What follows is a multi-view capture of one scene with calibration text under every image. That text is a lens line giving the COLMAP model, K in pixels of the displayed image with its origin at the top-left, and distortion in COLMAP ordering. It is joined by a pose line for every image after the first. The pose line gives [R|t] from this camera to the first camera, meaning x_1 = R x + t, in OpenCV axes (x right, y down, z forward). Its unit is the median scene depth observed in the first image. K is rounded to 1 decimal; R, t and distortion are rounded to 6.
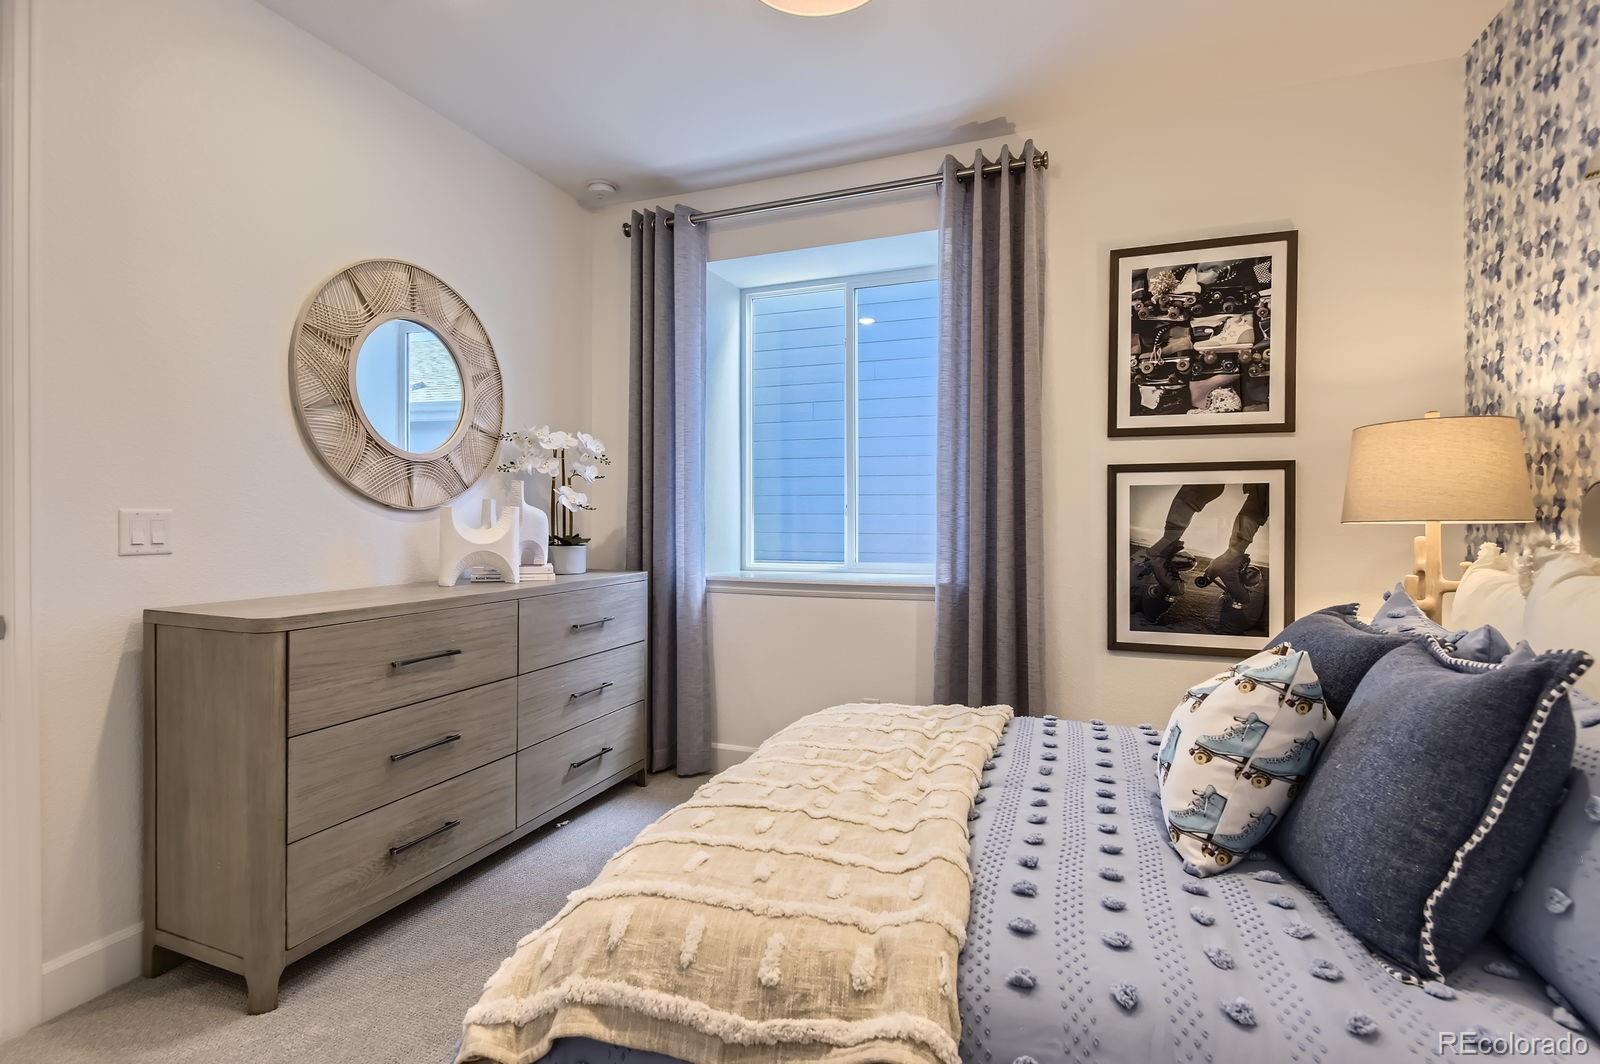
lens RADIAL K [[742.9, 0, 799.8], [0, 742.9, 522.3], [0, 0, 1]] dist [0.006109, -0.007459]
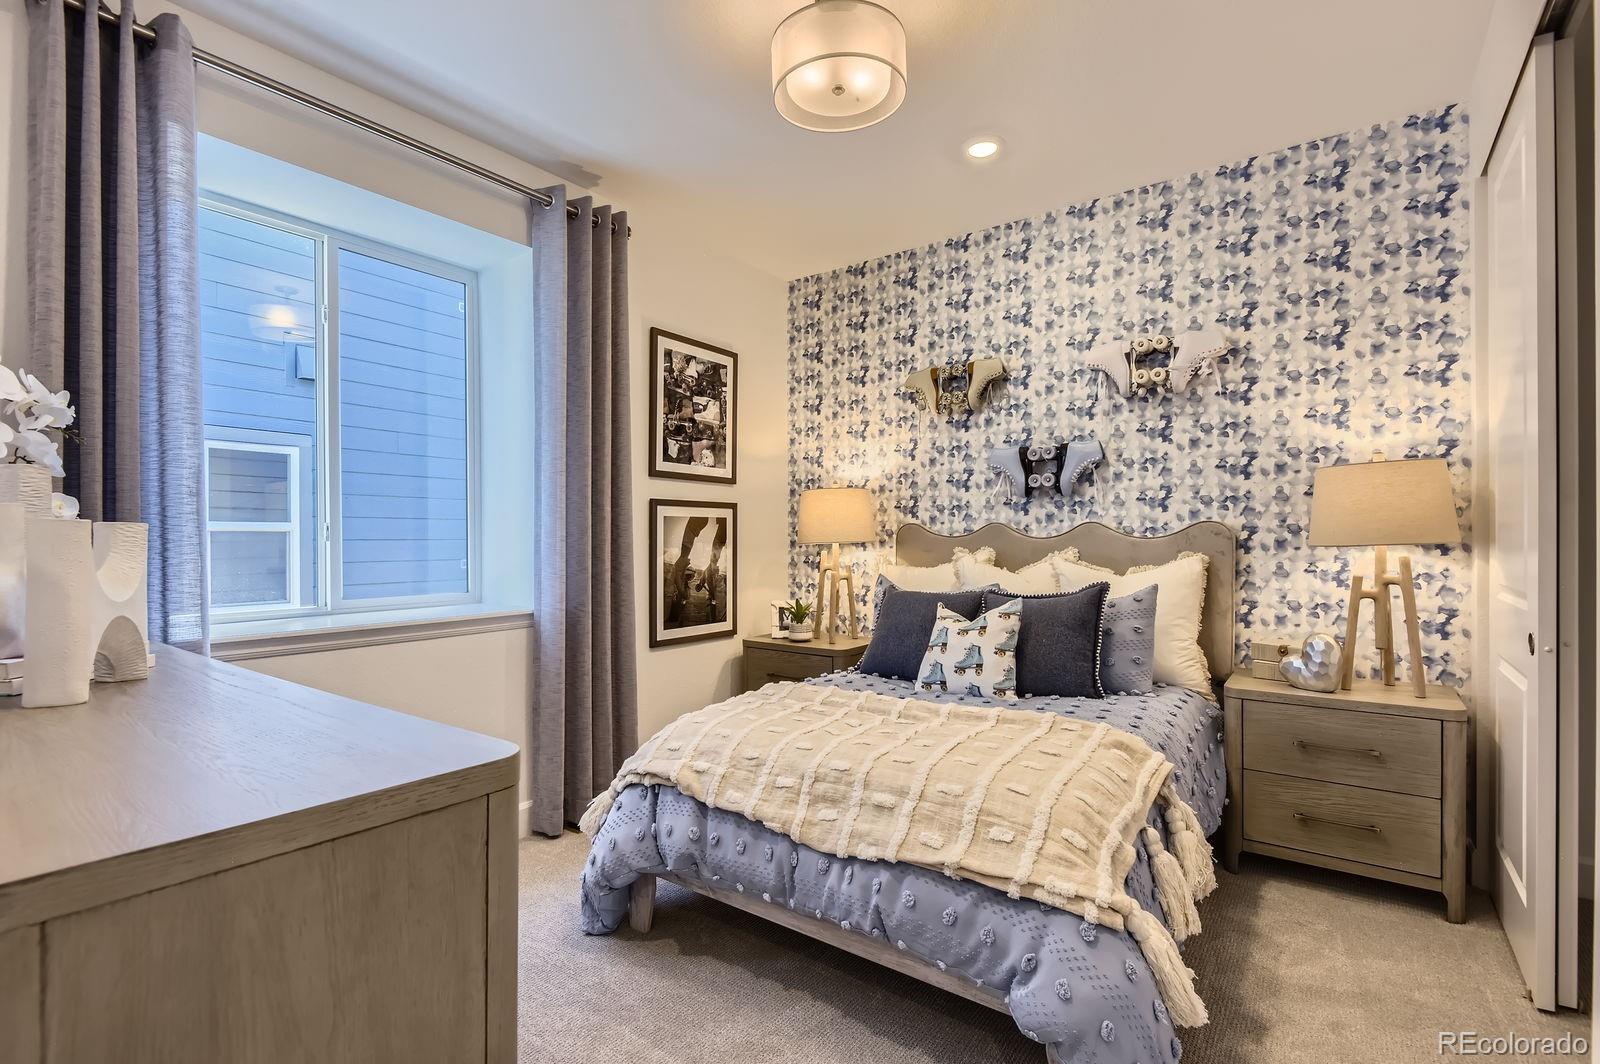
lens RADIAL K [[742.9, 0, 800.4], [0, 742.9, 537.9], [0, 0, 1]] dist [0.006109, -0.007459]
pose [[0.265473, 0.000511, 0.964118, -0.740029], [0.014235, 0.999889, -0.004450, -0.003273], [-0.964013, 0.014906, 0.265436, 0.451367]]
